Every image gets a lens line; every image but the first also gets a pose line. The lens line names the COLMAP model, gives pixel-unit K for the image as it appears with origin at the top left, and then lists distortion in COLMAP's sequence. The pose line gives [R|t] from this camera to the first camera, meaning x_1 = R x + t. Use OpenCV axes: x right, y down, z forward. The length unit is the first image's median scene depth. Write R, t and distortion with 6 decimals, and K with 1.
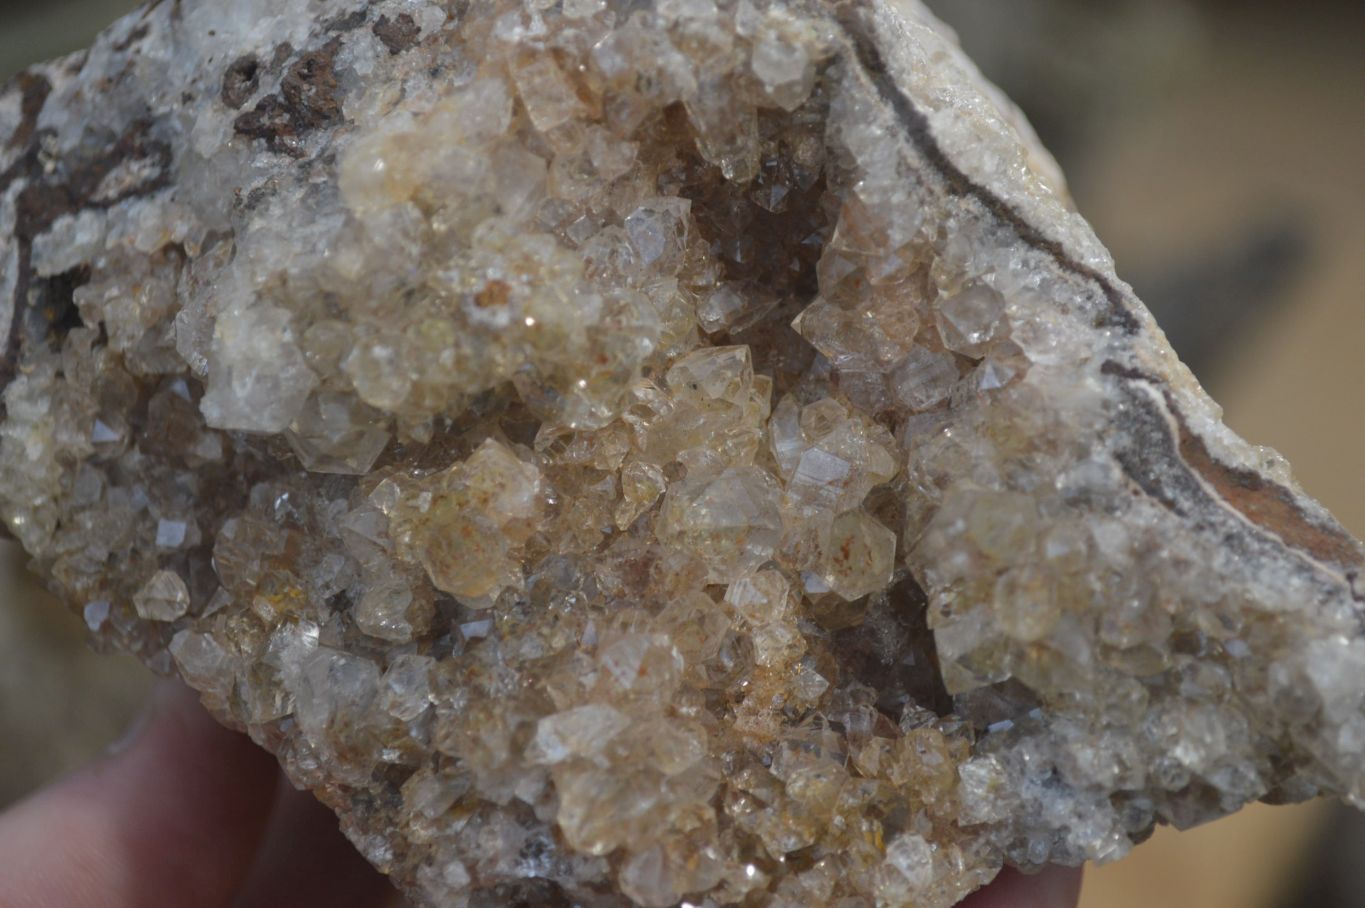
lens RADIAL K [[3244.8, 0, 680.7], [0, 3244.8, 455.0], [0, 0, 1]] dist [0.026715, 0.000000]
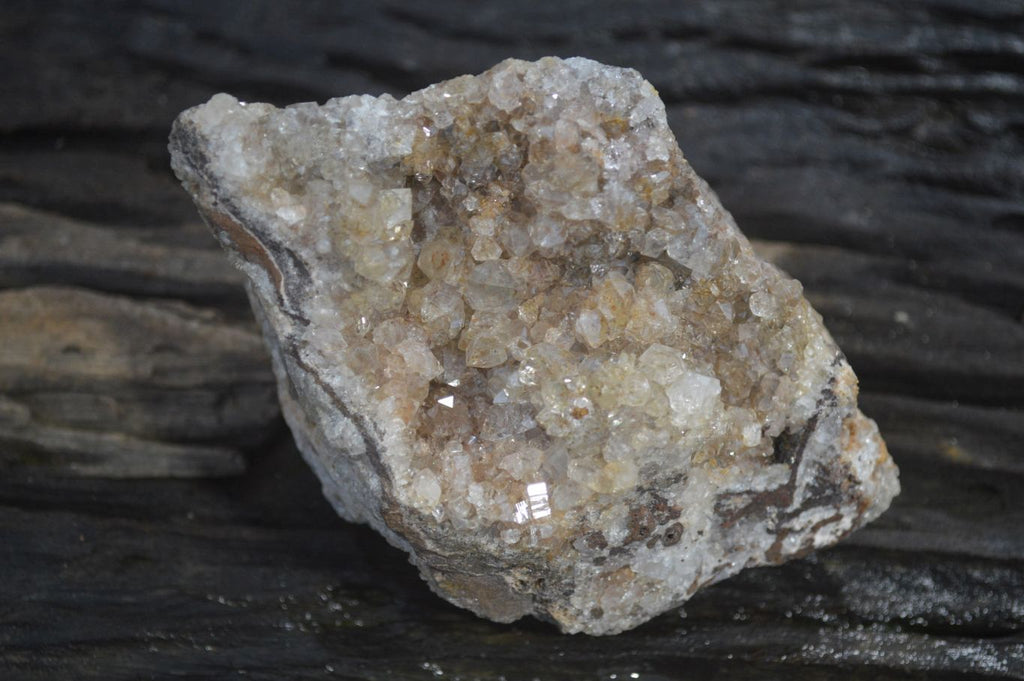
lens RADIAL K [[2434.2, 0, 511.2], [0, 2434.2, 340.8], [0, 0, 1]] dist [0.026715, 0.000000]
pose [[-0.978068, -0.205808, -0.032039, 0.046646], [0.207056, -0.977414, -0.042313, 0.055710], [-0.022607, -0.048019, 0.998591, -0.595182]]
